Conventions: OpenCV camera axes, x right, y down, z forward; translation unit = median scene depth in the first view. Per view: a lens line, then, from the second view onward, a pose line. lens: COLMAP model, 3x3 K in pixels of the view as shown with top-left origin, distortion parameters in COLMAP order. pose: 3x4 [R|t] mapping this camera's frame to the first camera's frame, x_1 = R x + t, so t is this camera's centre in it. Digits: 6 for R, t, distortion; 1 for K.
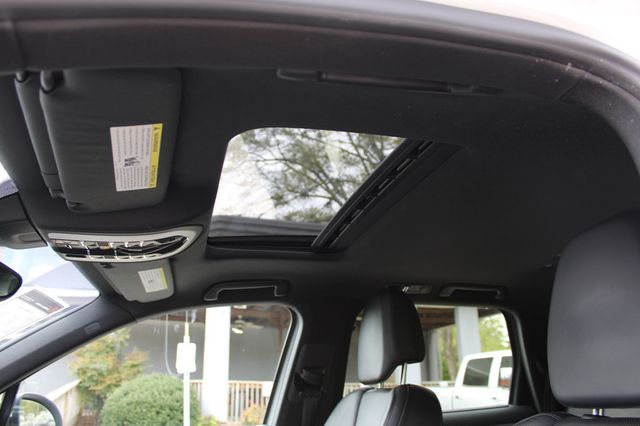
lens RADIAL K [[531.1, 0, 320.0], [0, 531.1, 213.0], [0, 0, 1]] dist [-0.169696, 0.144588]
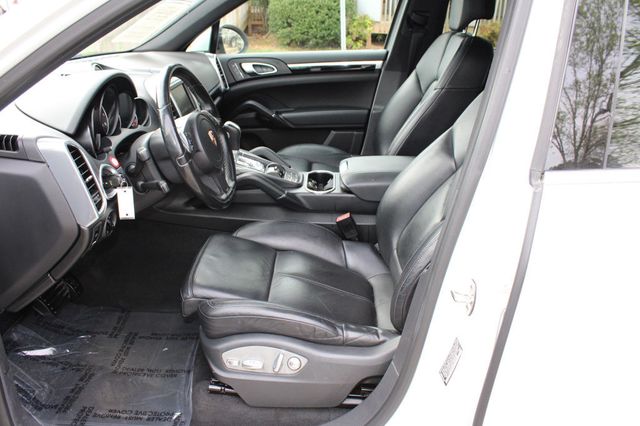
lens RADIAL K [[531.1, 0, 320.0], [0, 531.1, 213.0], [0, 0, 1]] dist [-0.169696, 0.144588]
pose [[0.959316, 0.135339, -0.247784, 0.132226], [0.069149, 0.738267, 0.670954, -0.221134], [0.273737, -0.660791, 0.698873, -0.327017]]
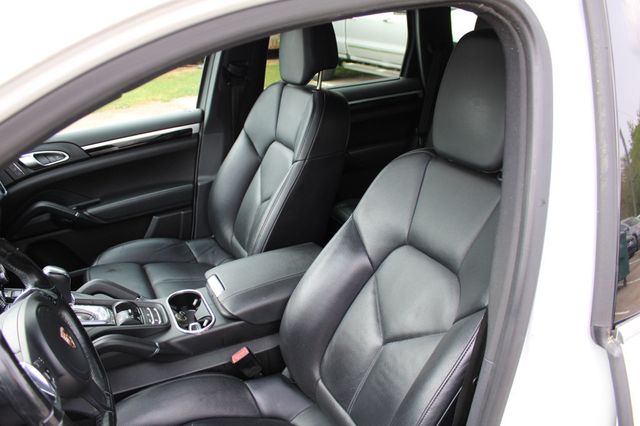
lens RADIAL K [[531.1, 0, 320.0], [0, 531.1, 213.0], [0, 0, 1]] dist [-0.169696, 0.144588]
pose [[0.980777, -0.092728, 0.171693, -0.060603], [-0.043989, 0.752161, 0.657509, -0.201458], [-0.190110, -0.652423, 0.733623, -0.078429]]
